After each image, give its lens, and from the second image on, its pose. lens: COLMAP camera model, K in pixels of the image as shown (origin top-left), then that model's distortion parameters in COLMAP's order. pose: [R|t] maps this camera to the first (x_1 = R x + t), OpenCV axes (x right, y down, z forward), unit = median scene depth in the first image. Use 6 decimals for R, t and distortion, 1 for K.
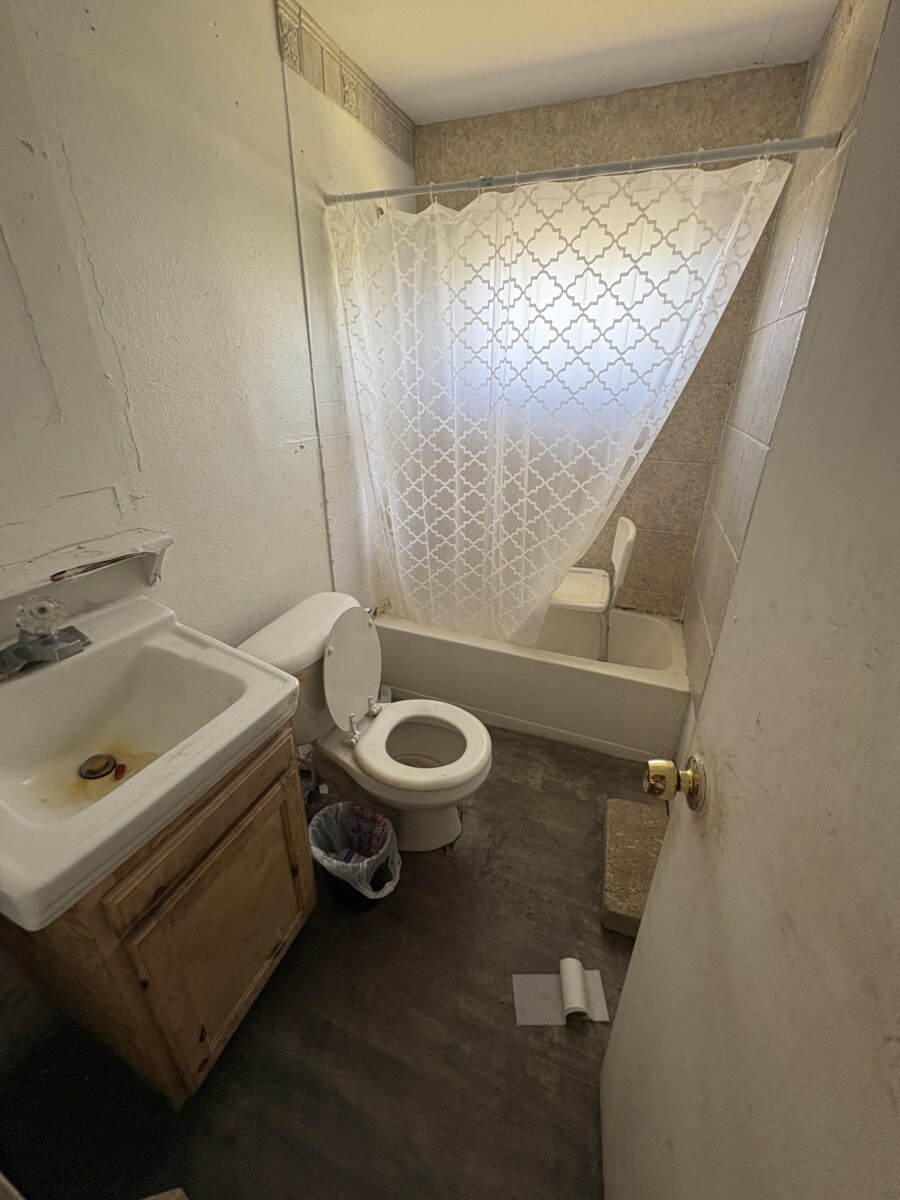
lens RADIAL K [[481.2, 0, 449.4], [0, 481.2, 598.6], [0, 0, 1]] dist [-0.000207, 0.000209]
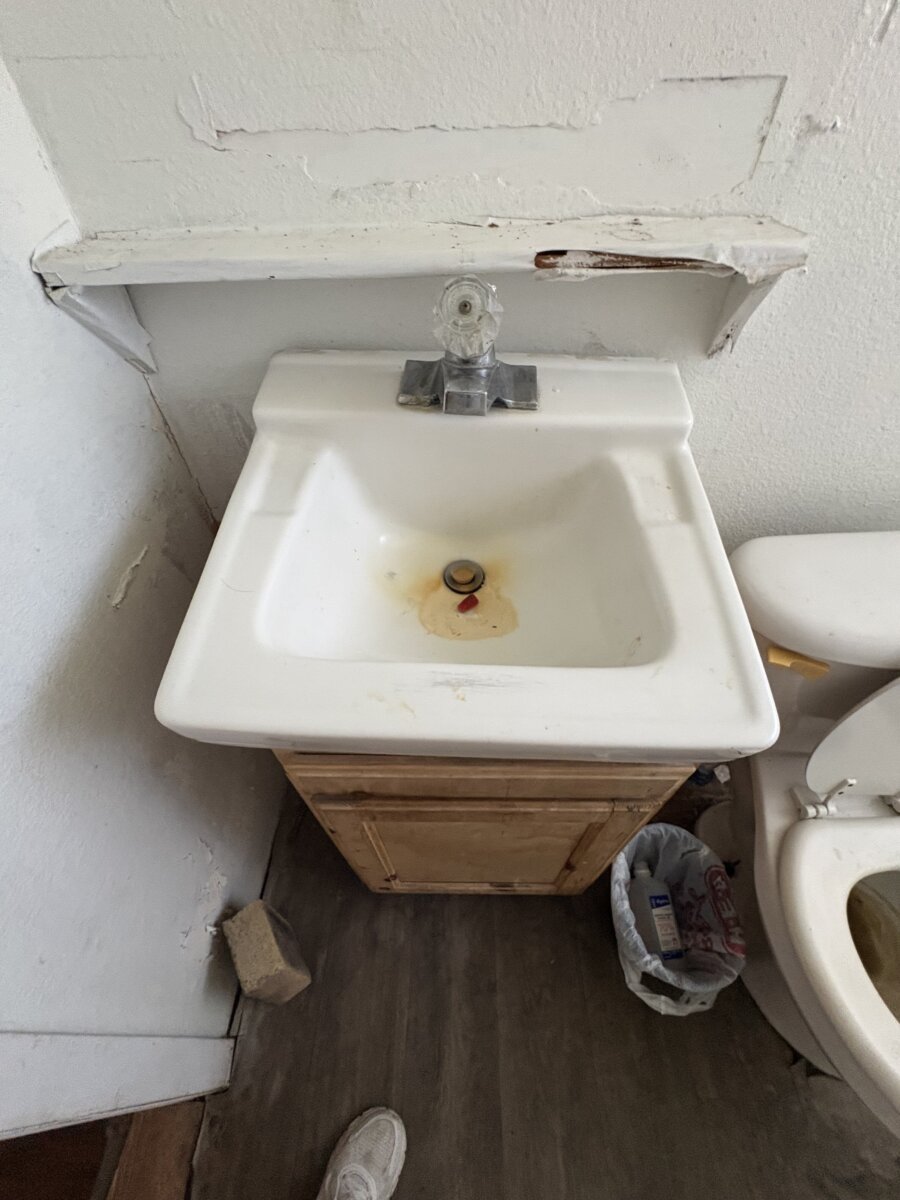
lens RADIAL K [[481.2, 0, 450.7], [0, 481.2, 596.7], [0, 0, 1]] dist [-0.000207, 0.000209]
pose [[0.356502, 0.676745, -0.644145, -0.223199], [-0.376327, 0.735056, 0.563978, -0.025713], [0.855152, 0.041350, 0.516726, 0.546171]]
